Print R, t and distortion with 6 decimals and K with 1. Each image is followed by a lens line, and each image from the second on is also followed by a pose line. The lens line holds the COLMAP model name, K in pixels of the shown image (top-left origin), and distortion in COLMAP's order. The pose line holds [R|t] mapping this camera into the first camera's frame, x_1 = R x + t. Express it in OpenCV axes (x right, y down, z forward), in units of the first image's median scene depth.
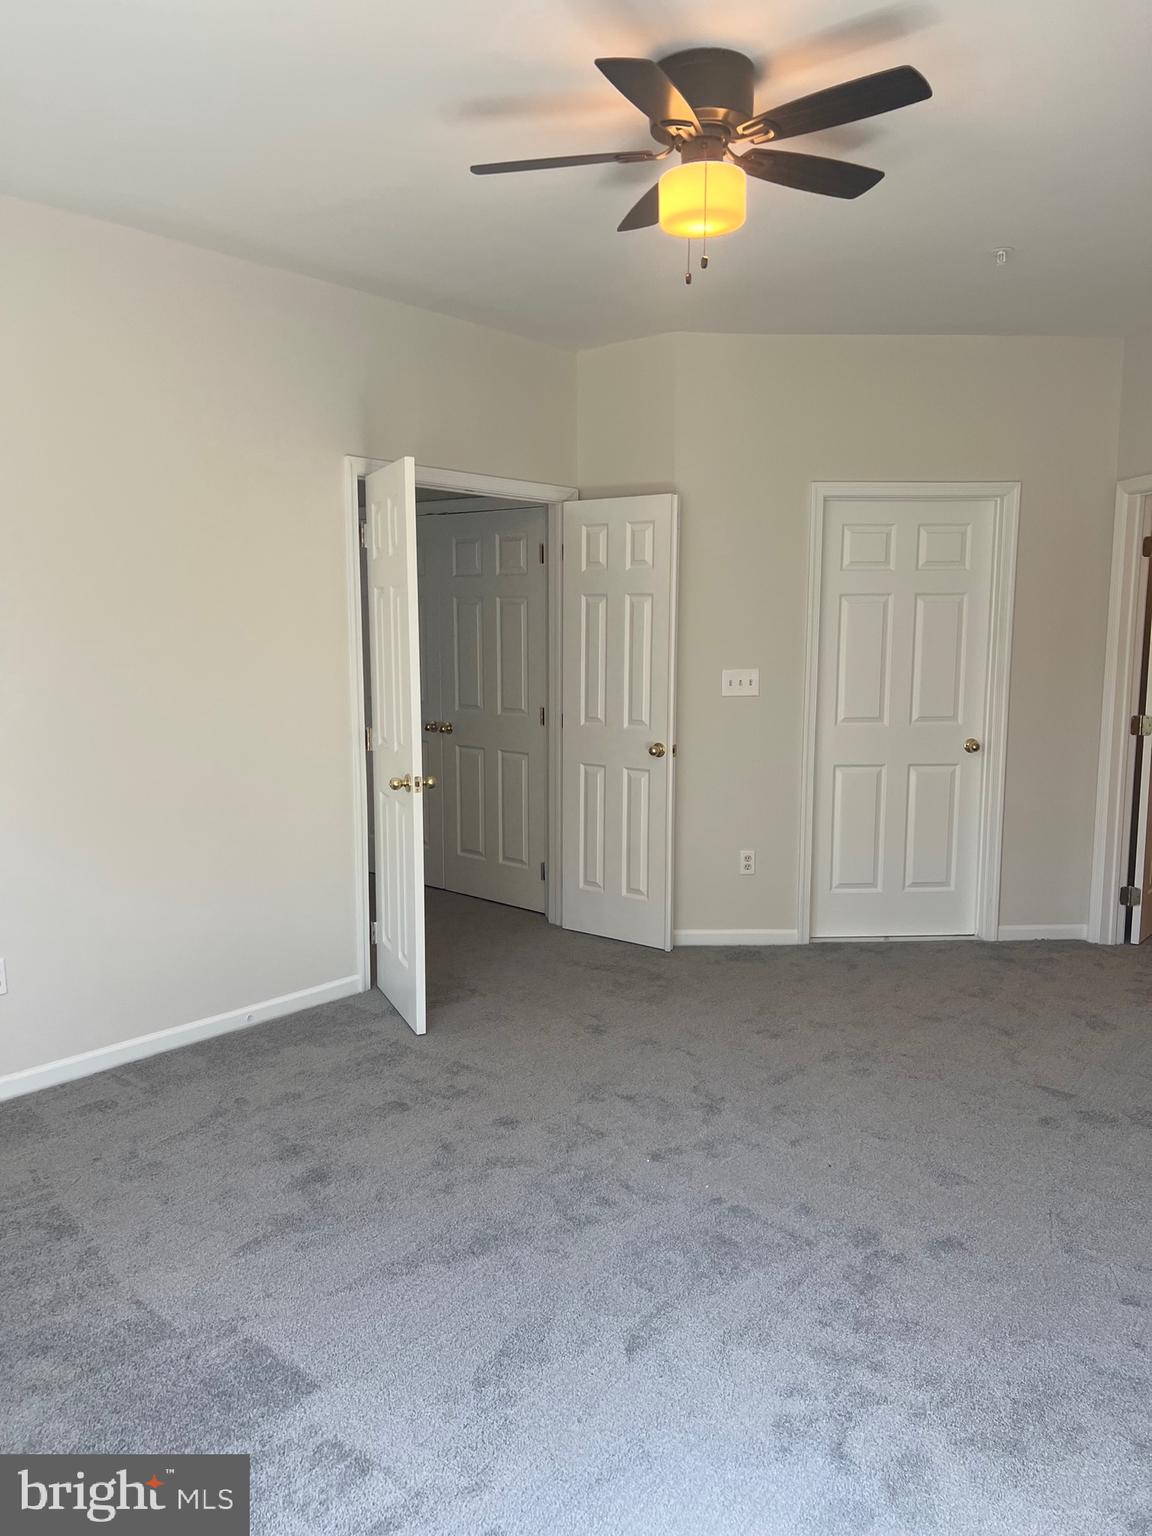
lens RADIAL K [[1150.3, 0, 567.9], [0, 1150.3, 751.0], [0, 0, 1]] dist [0.066618, -0.078877]
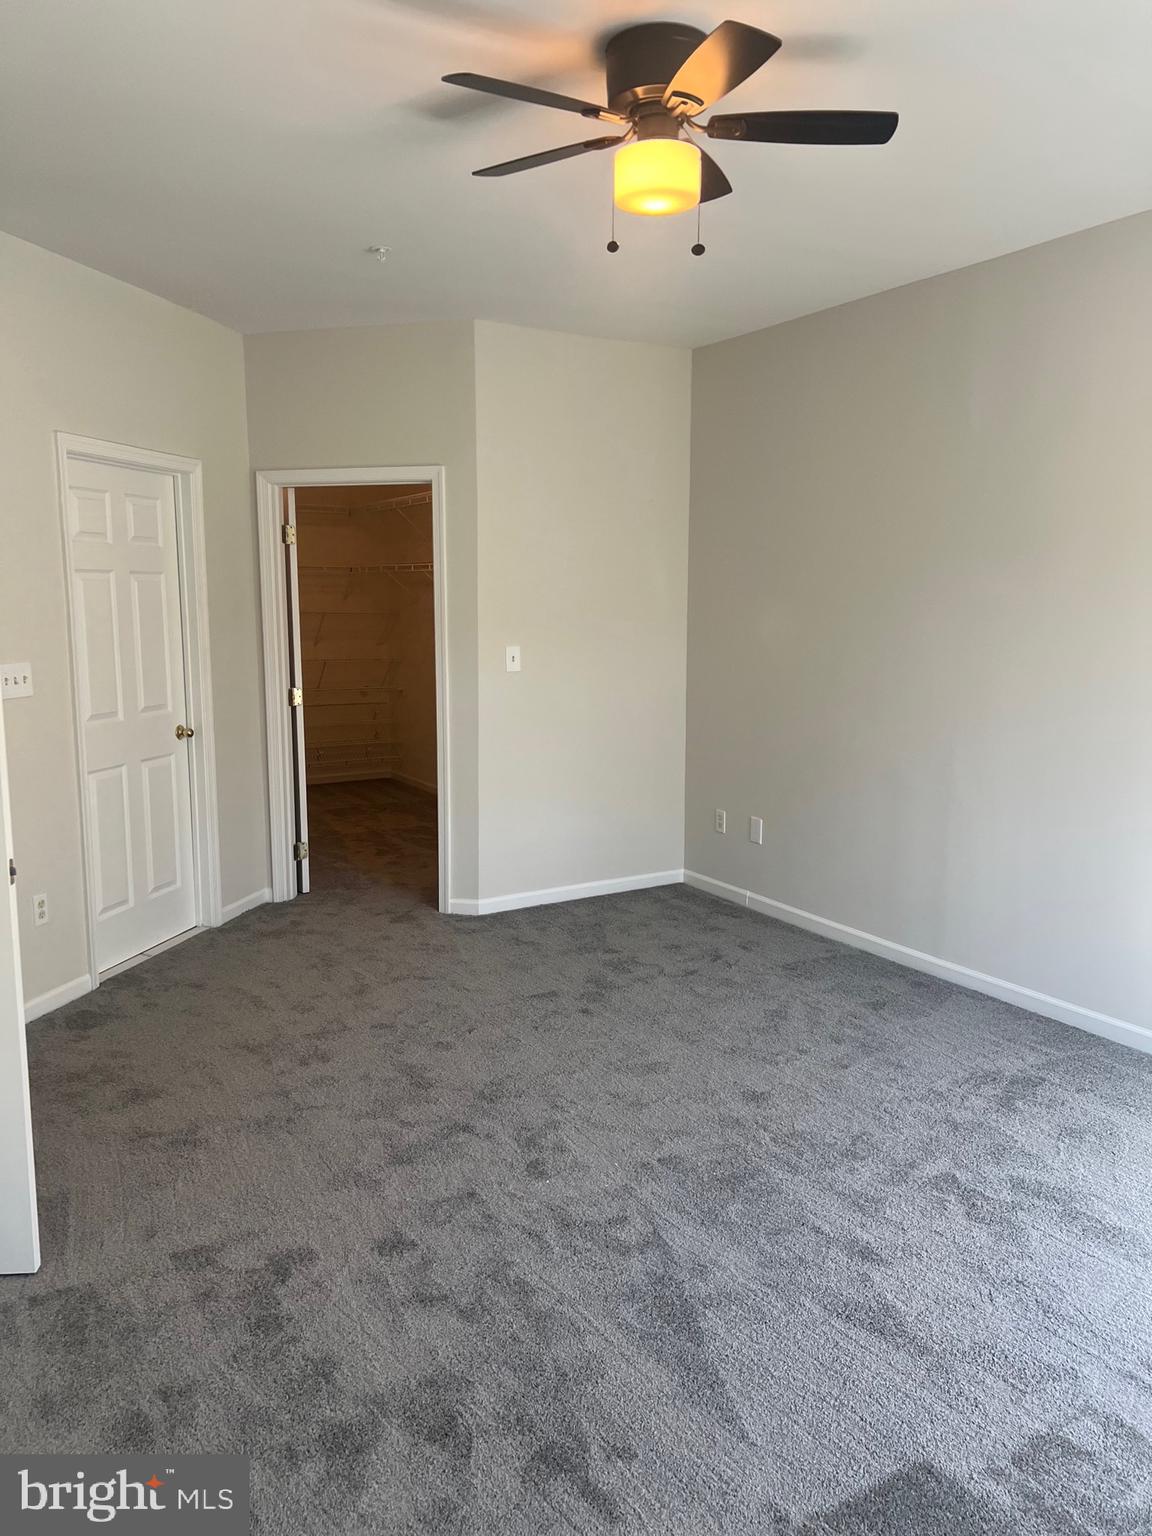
lens RADIAL K [[1150.3, 0, 541.1], [0, 1150.3, 776.1], [0, 0, 1]] dist [0.066618, -0.078877]
pose [[0.326030, -0.140938, 0.934795, -0.467605], [0.108590, 0.987863, 0.111066, -0.044535], [-0.939102, 0.065299, 0.337377, 0.413761]]
